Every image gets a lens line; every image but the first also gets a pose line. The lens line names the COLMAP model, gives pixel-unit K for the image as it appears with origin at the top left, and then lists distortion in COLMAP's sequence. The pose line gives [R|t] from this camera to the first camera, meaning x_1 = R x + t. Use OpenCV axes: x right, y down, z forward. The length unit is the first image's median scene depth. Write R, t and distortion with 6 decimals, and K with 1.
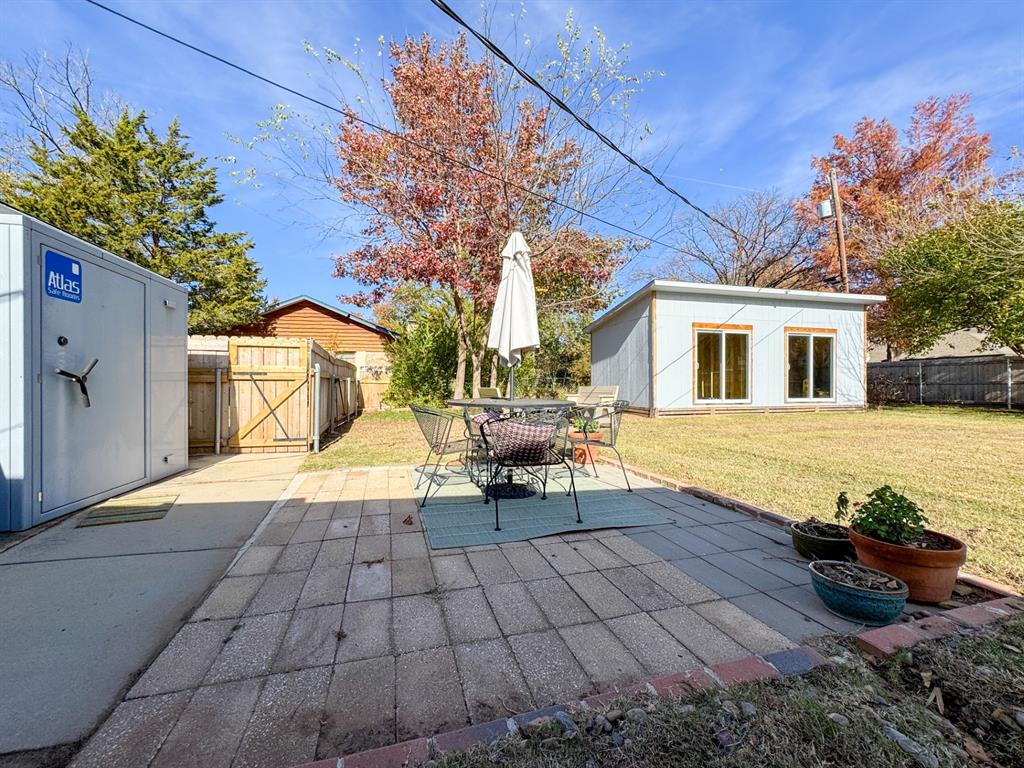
lens RADIAL K [[423.1, 0, 504.5], [0, 423.1, 388.0], [0, 0, 1]] dist [-0.039036, 0.017515]
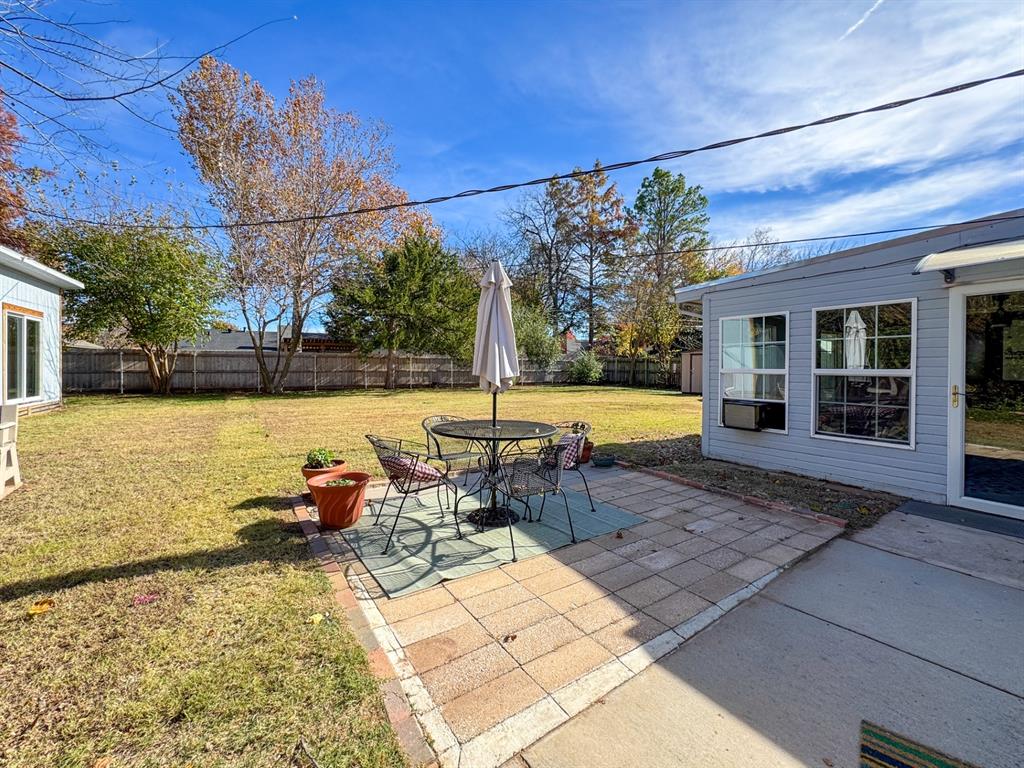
lens RADIAL K [[419.4, 0, 507.3], [0, 419.4, 368.3], [0, 0, 1]] dist [-0.037667, 0.017007]
pose [[-0.309264, -0.007932, 0.950943, -0.292411], [0.002807, 0.999953, 0.009254, -0.037126], [-0.950972, 0.005531, -0.309227, 0.395318]]
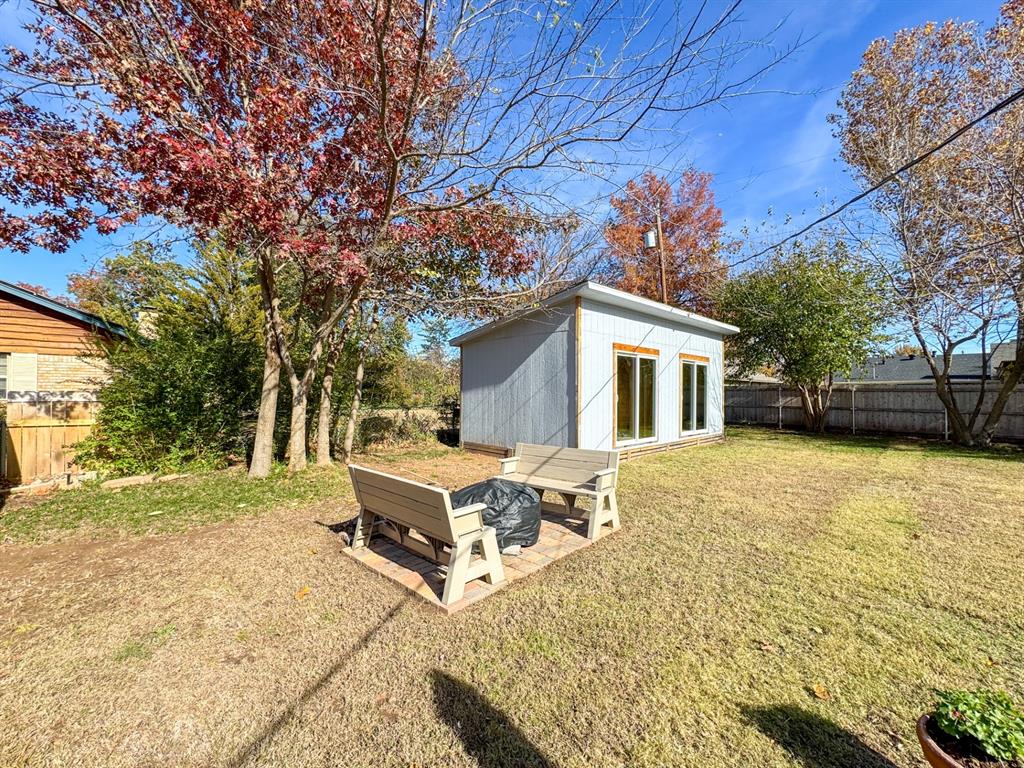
lens RADIAL K [[423.1, 0, 504.5], [0, 423.1, 388.0], [0, 0, 1]] dist [-0.039036, 0.017515]
pose [[0.875372, 0.010507, 0.483335, -0.102294], [-0.002521, 0.999849, -0.017171, -0.056057], [-0.483443, 0.013813, 0.875267, 0.397310]]
